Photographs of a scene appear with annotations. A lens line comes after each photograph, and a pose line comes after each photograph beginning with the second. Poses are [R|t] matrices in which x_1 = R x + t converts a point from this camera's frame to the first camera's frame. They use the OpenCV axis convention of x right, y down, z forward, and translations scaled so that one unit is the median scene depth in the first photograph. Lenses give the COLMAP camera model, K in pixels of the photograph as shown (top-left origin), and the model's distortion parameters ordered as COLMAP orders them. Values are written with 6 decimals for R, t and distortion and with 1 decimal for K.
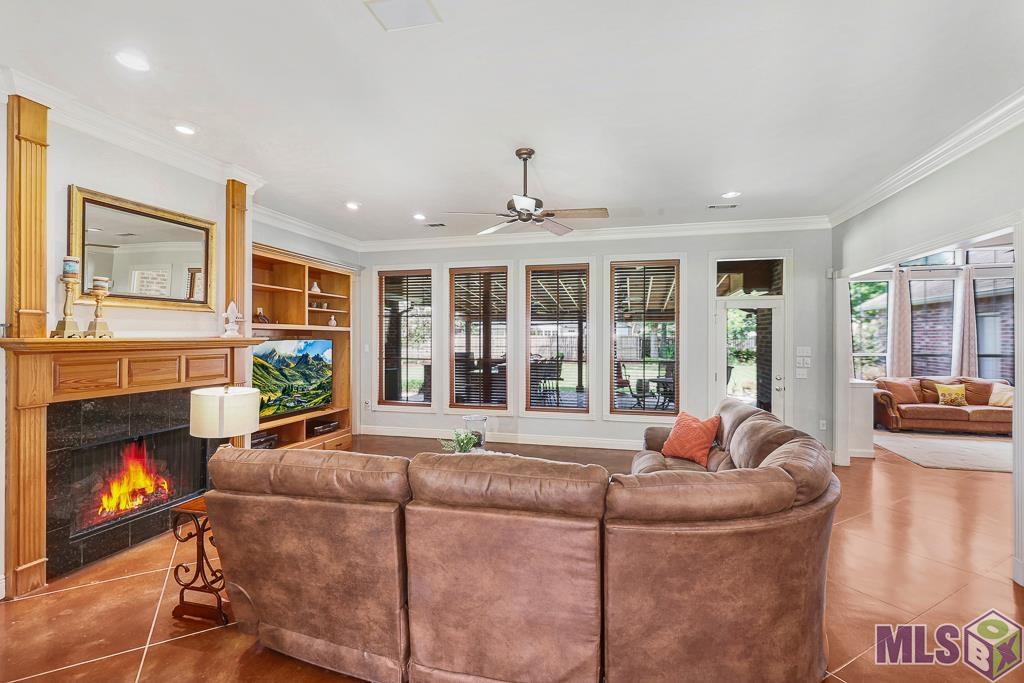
lens RADIAL K [[471.5, 0, 512.0], [0, 471.5, 341.5], [0, 0, 1]] dist [-0.002741, -0.000618]
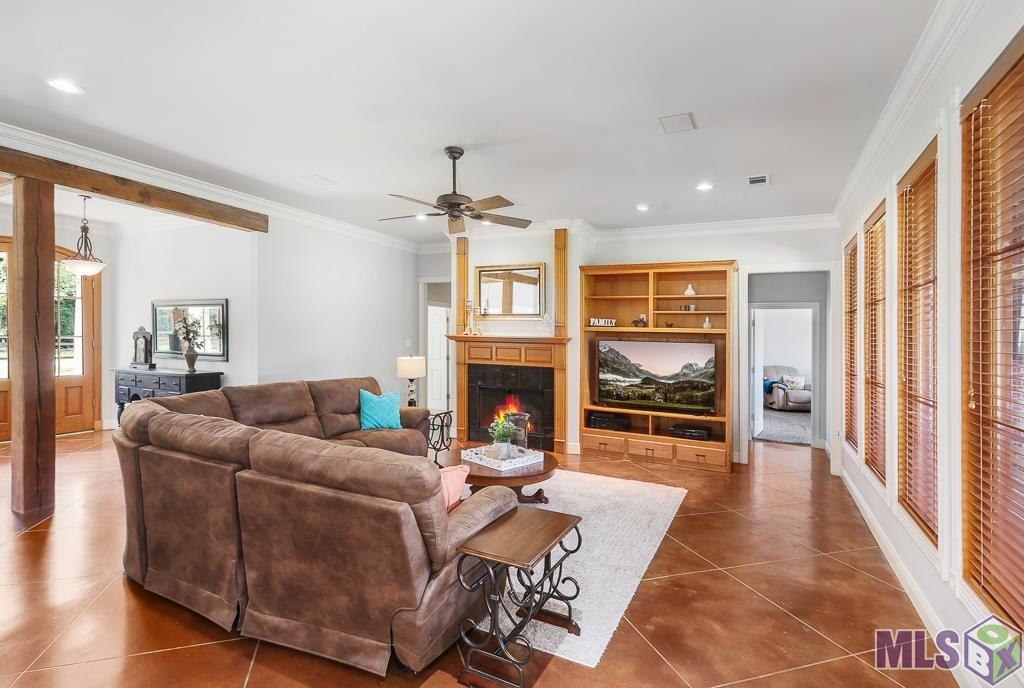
lens RADIAL K [[492.6, 0, 512.0], [0, 492.6, 344.0], [0, 0, 1]] dist [0.002297, 0.000371]
pose [[-0.217289, 0.001869, -0.976106, 1.068019], [-0.035153, 0.999335, 0.009739, 0.003550], [0.975474, 0.036429, -0.217079, 1.358403]]
